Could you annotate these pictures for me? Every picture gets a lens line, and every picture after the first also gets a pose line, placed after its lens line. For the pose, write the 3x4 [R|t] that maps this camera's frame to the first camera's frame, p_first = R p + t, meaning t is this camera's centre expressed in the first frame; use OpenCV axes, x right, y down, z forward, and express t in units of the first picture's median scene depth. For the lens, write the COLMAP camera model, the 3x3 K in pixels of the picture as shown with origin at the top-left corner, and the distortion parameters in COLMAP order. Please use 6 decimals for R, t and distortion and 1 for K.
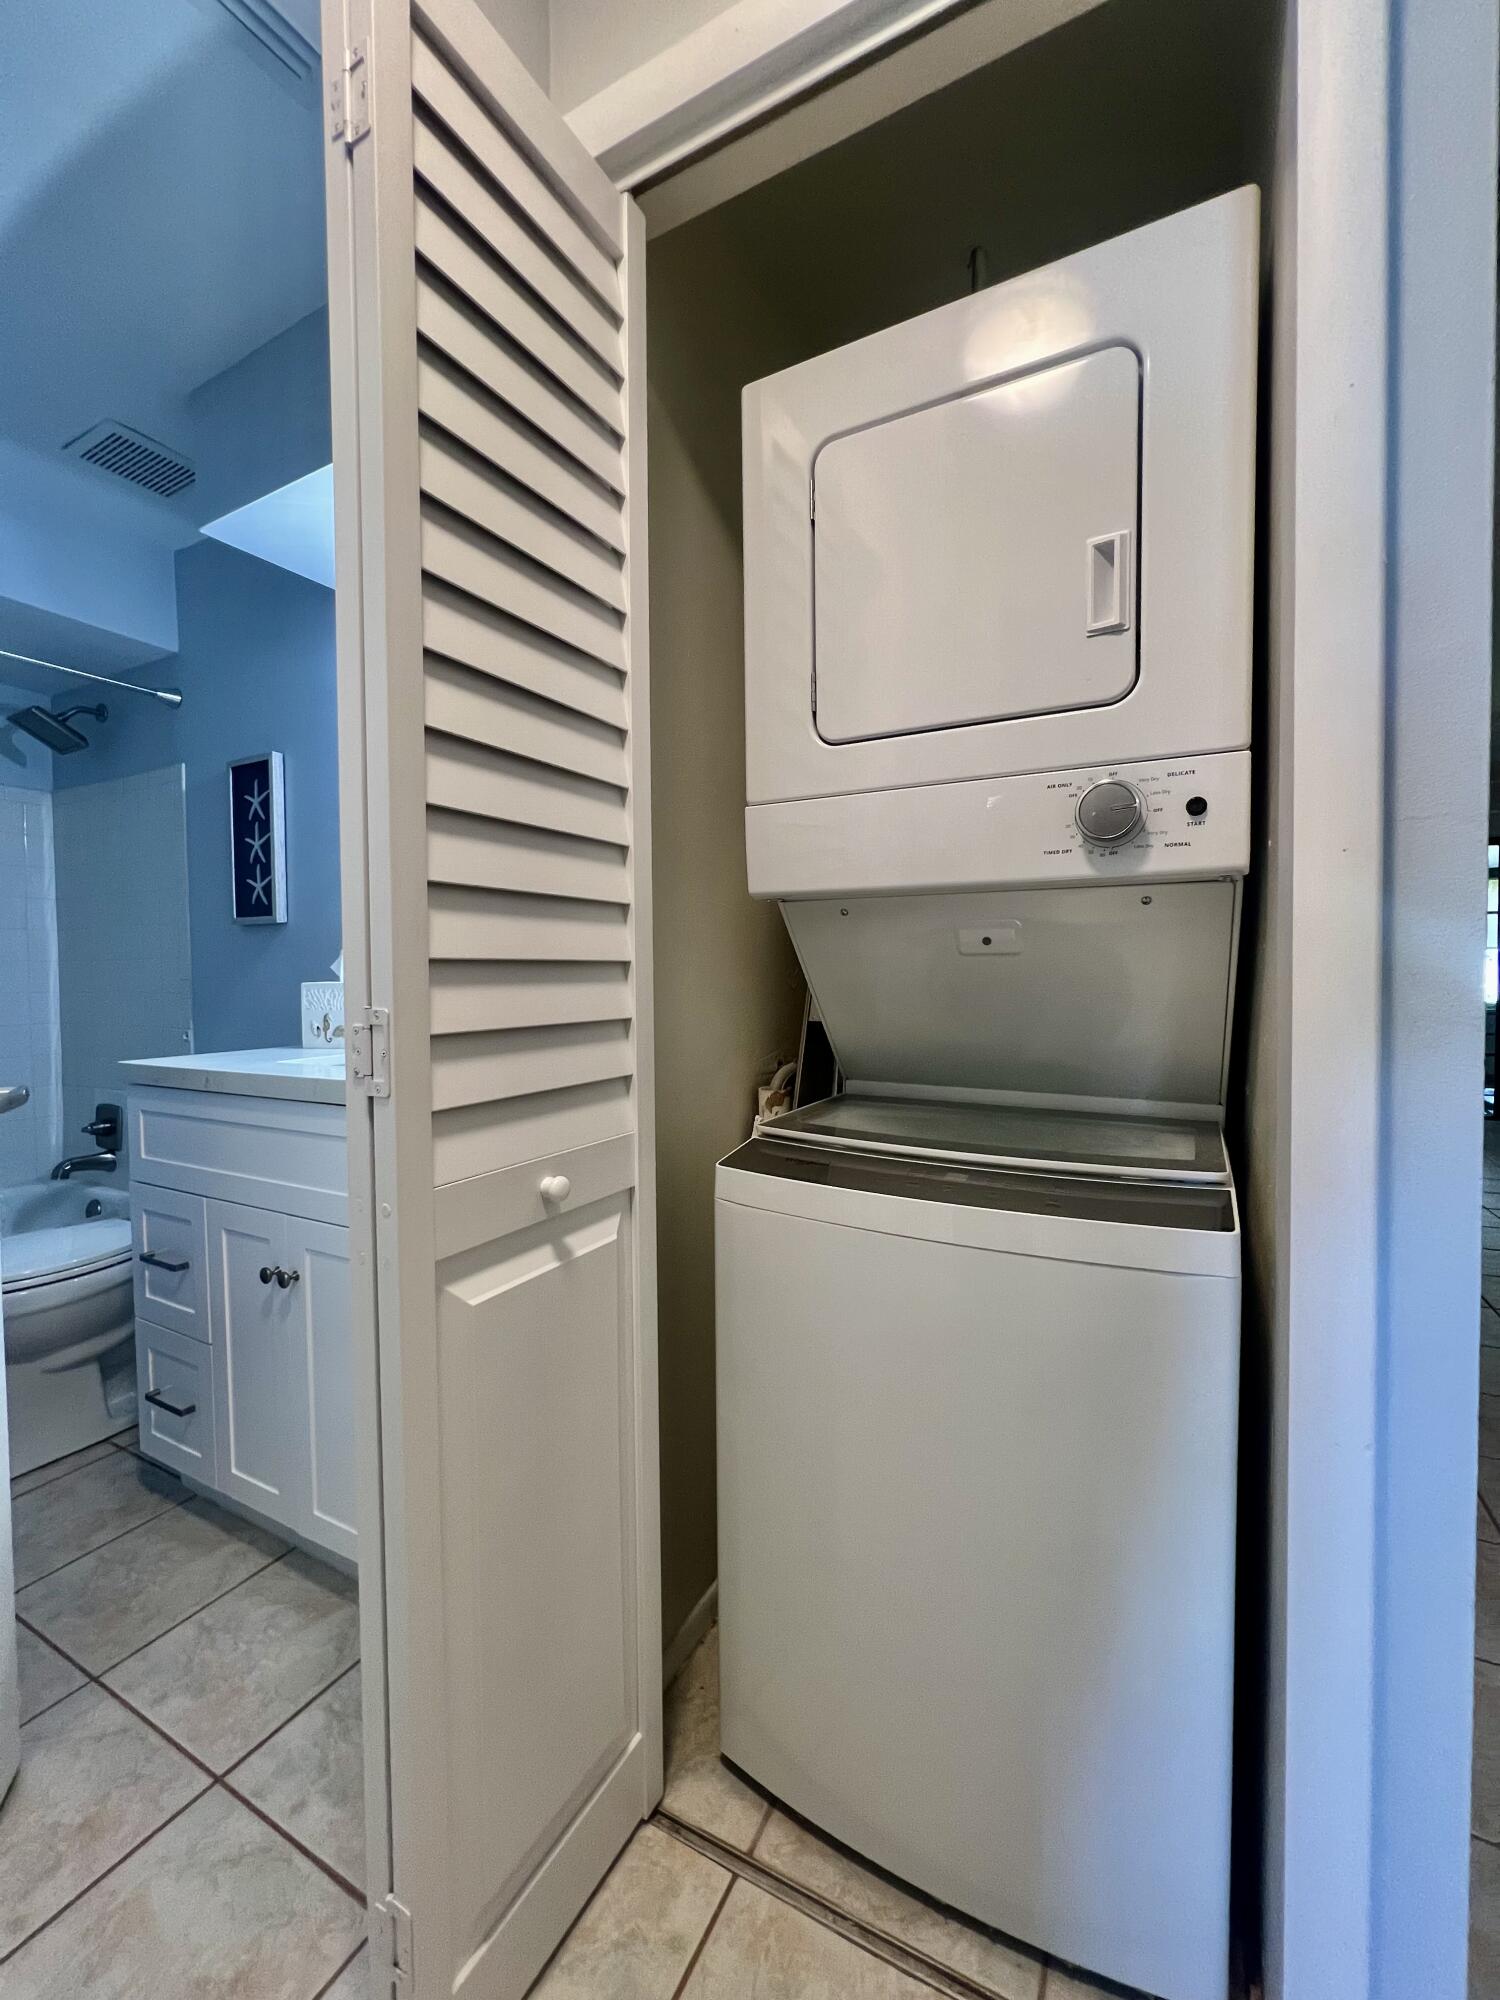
lens RADIAL K [[820.7, 0, 758.6], [0, 820.7, 1001.3], [0, 0, 1]] dist [-0.001826, 0.000503]
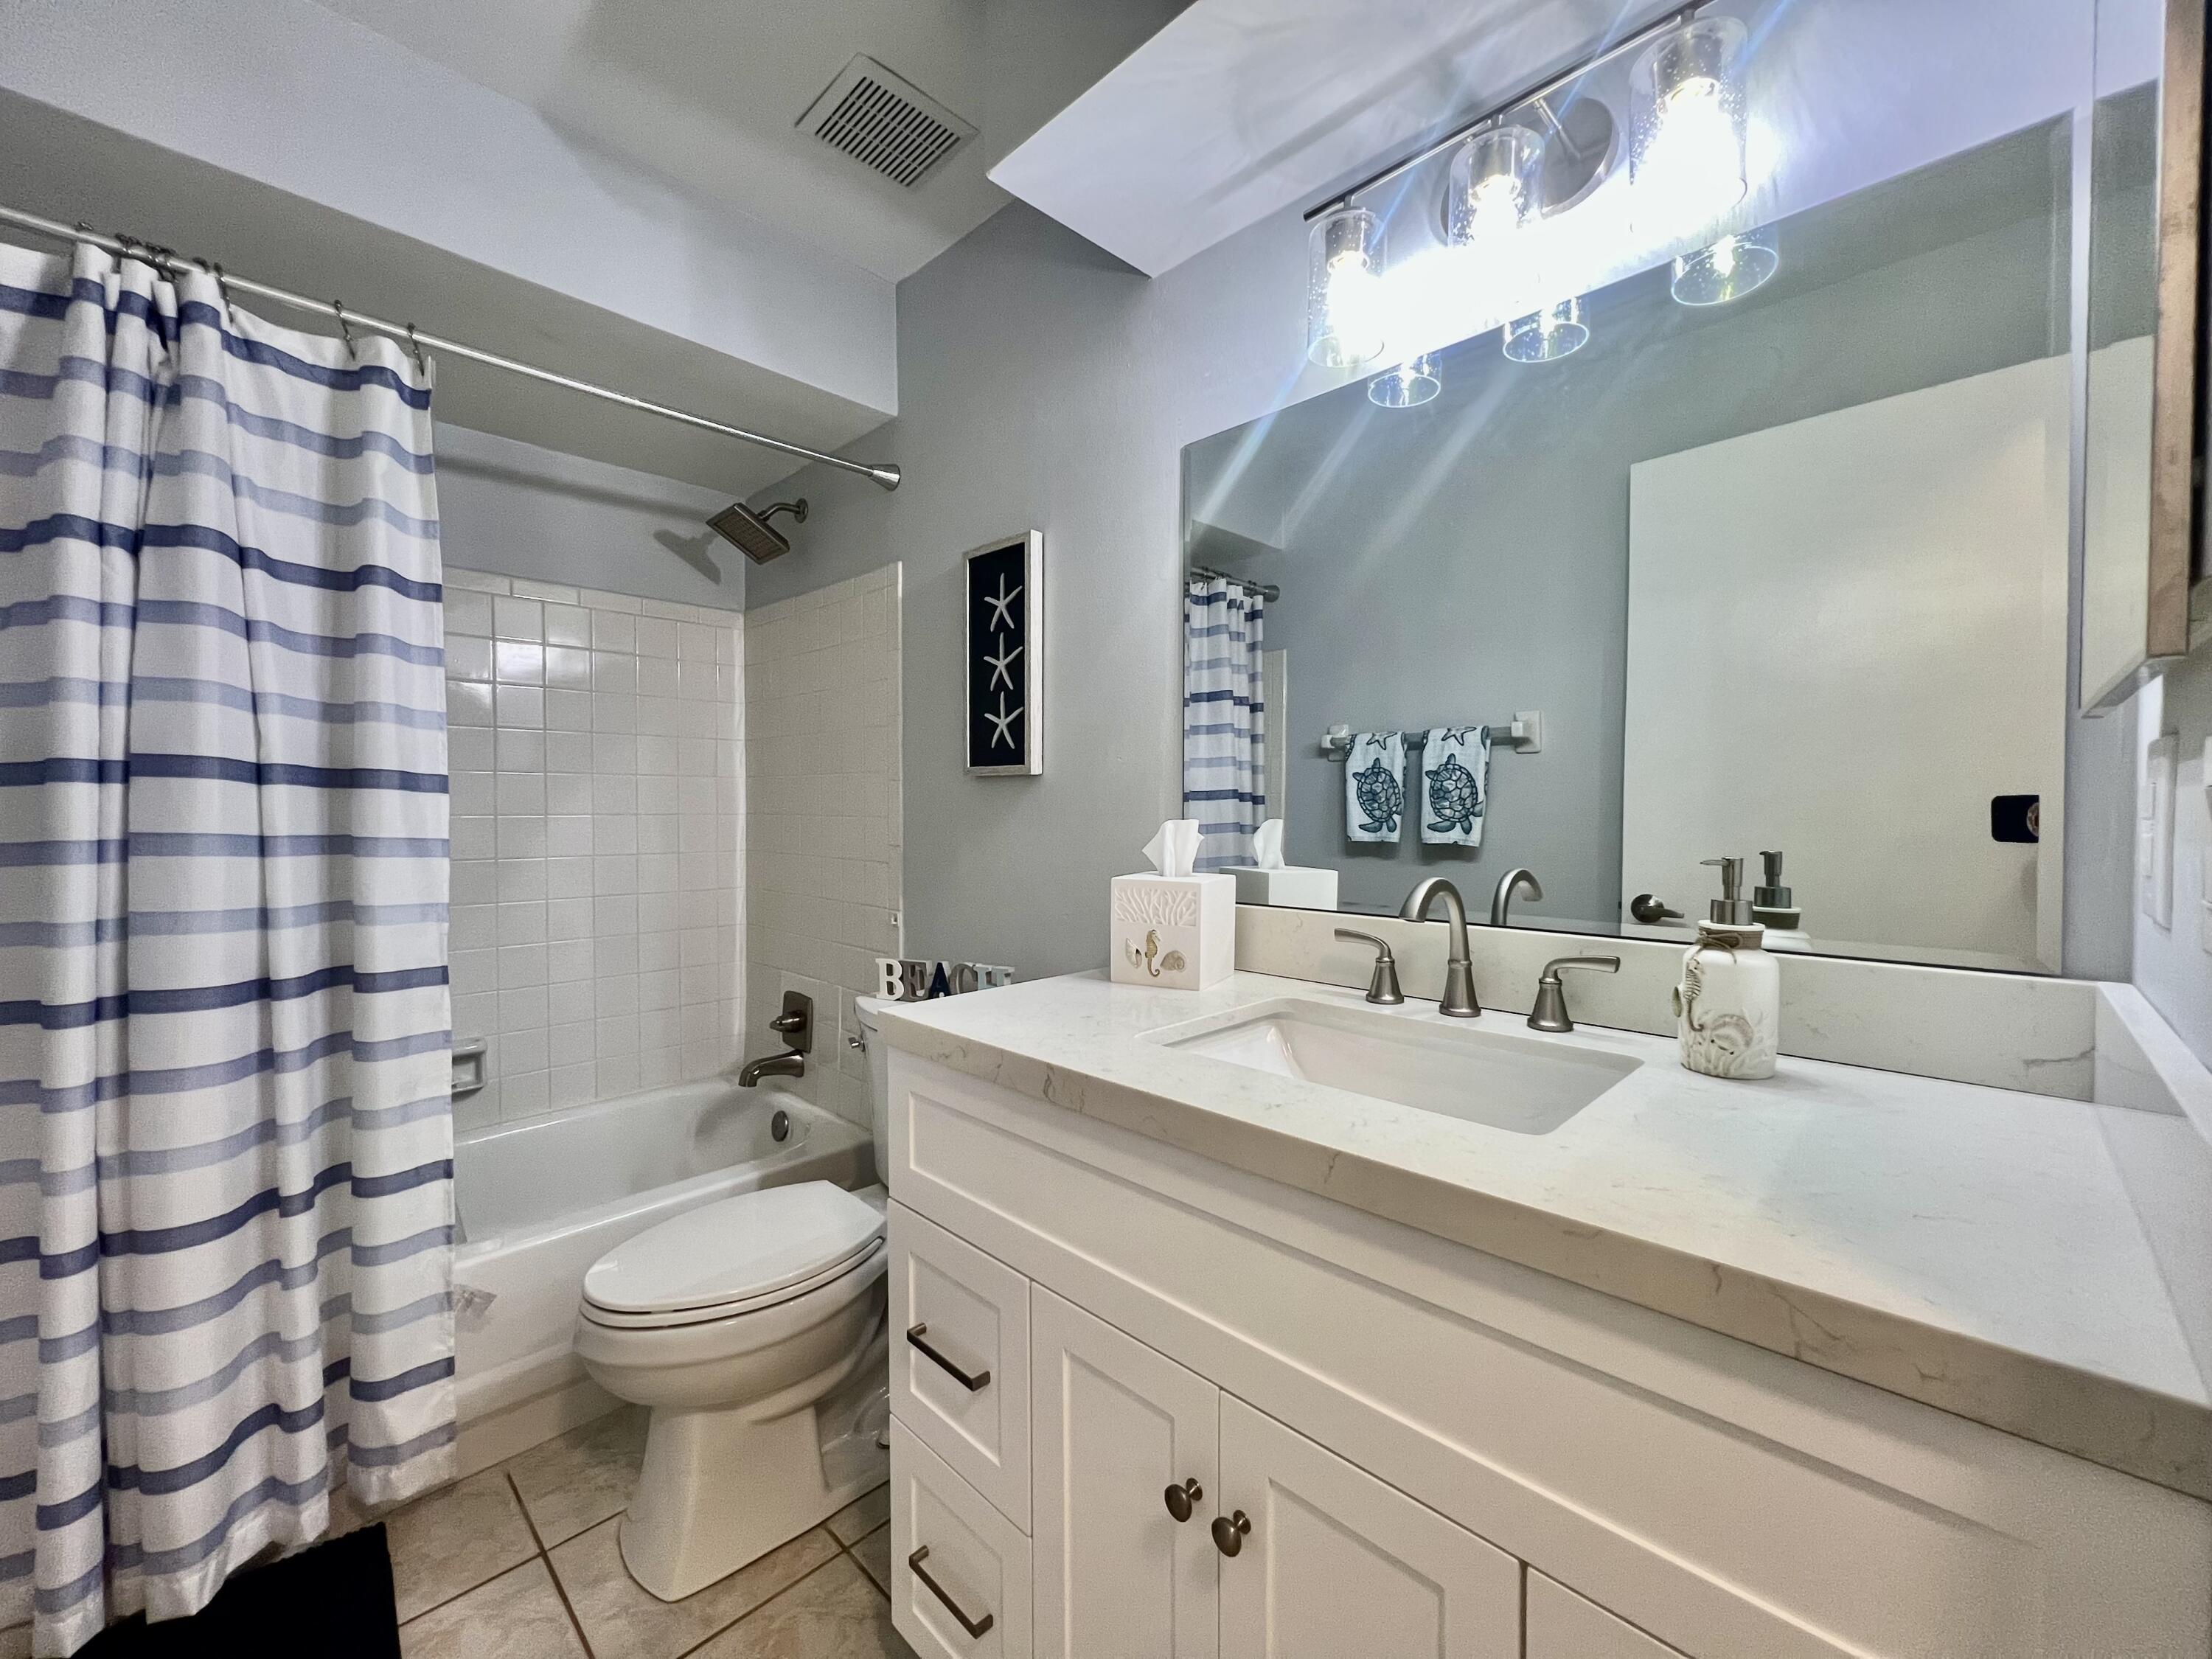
lens RADIAL K [[888.0, 0, 1102.1], [0, 888.0, 827.6], [0, 0, 1]] dist [-0.002198, 0.000585]
pose [[0.960182, 0.018508, -0.278762, -0.305481], [-0.020306, 0.999787, -0.003566, -0.047604], [0.278637, 0.009085, 0.960354, 0.279991]]
